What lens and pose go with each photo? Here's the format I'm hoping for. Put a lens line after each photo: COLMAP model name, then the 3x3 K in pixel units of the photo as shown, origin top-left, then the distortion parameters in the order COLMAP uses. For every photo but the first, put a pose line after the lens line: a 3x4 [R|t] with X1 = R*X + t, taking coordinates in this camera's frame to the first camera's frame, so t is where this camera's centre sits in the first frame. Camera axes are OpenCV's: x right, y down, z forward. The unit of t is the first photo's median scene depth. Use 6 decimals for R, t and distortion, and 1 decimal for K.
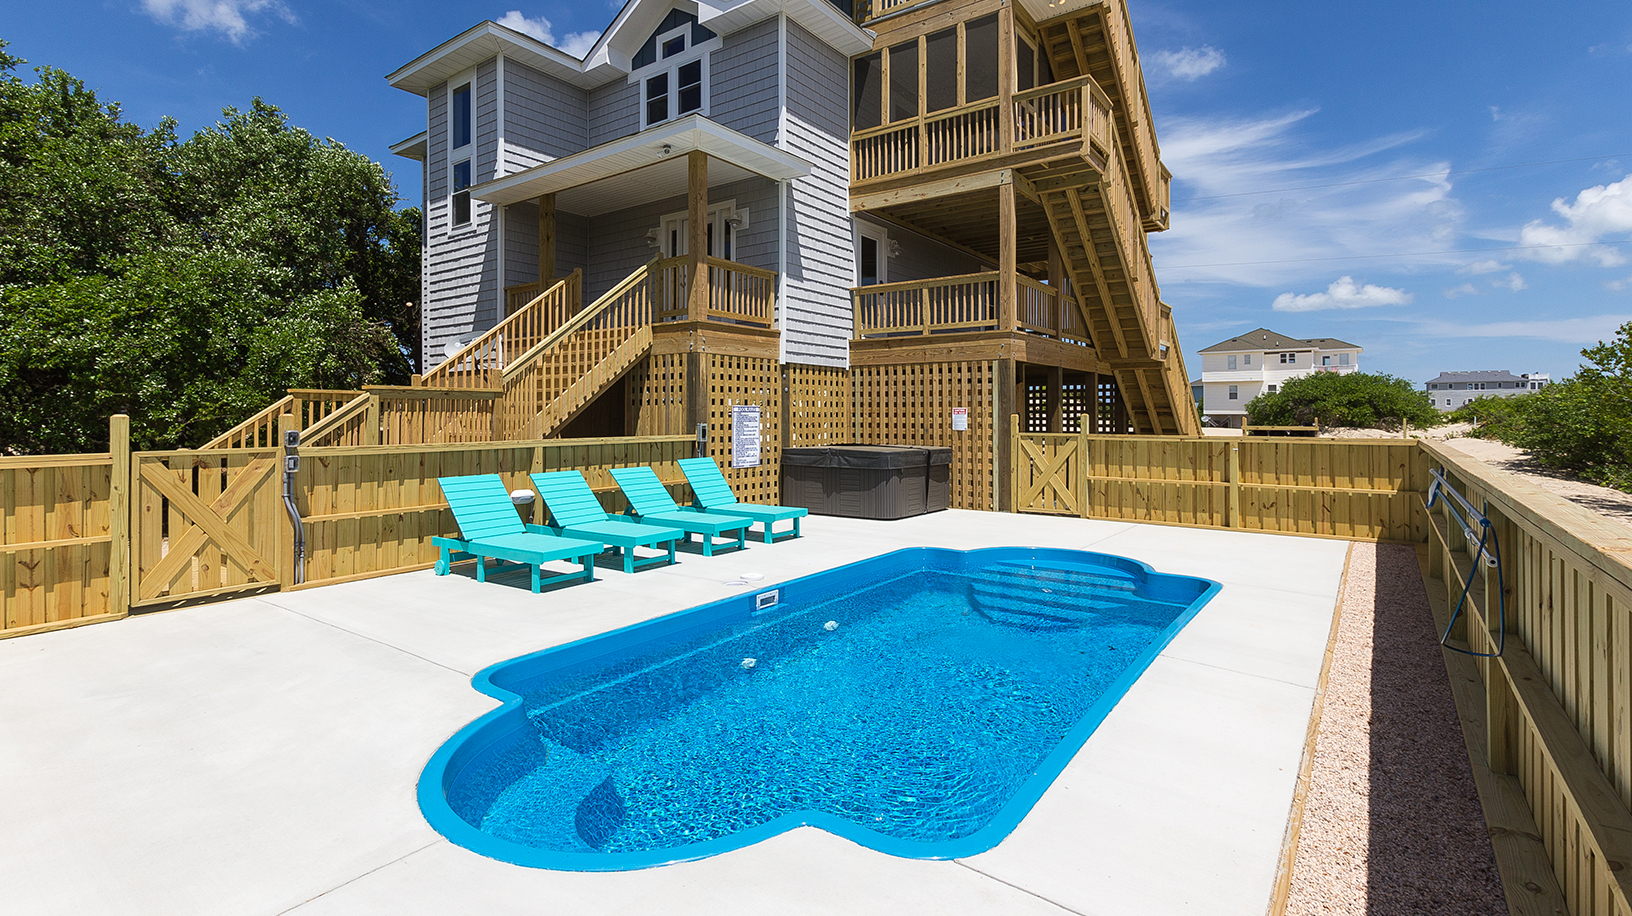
lens RADIAL K [[785.5, 0, 817.8], [0, 785.5, 413.7], [0, 0, 1]] dist [0.000204, 0.000047]
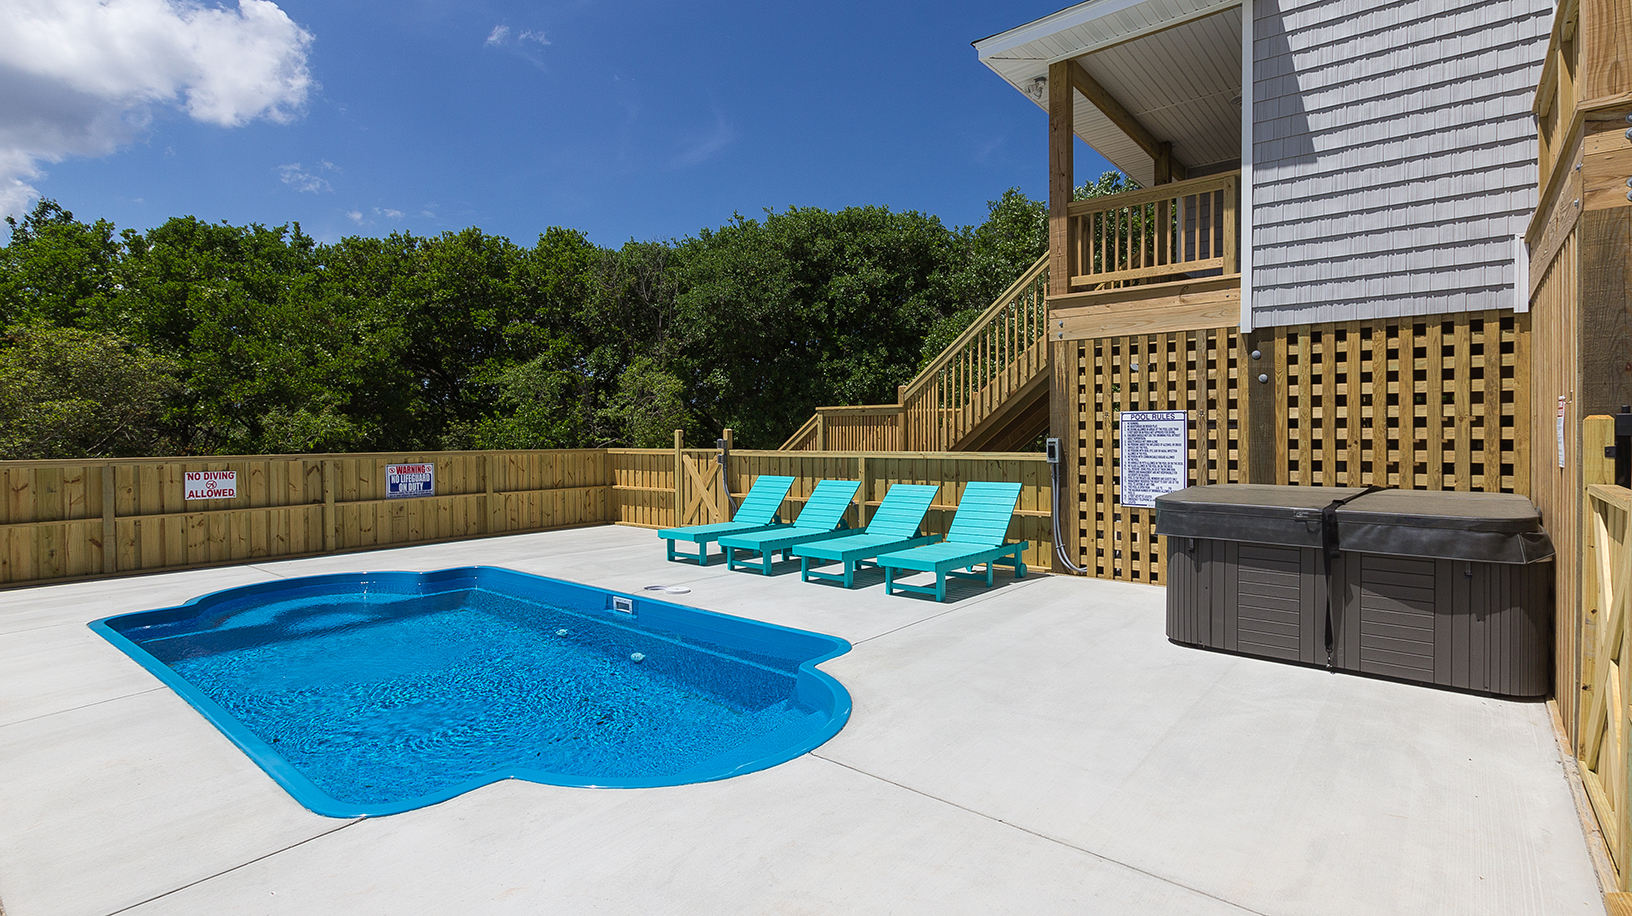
lens RADIAL K [[764.8, 0, 816.0], [0, 764.8, 458.0], [0, 0, 1]] dist [0.000032, -0.000159]
pose [[-0.059205, 0.036750, -0.997569, 0.536698], [0.009251, 0.999299, 0.036264, 0.002942], [0.998203, -0.007081, -0.059503, 0.757254]]
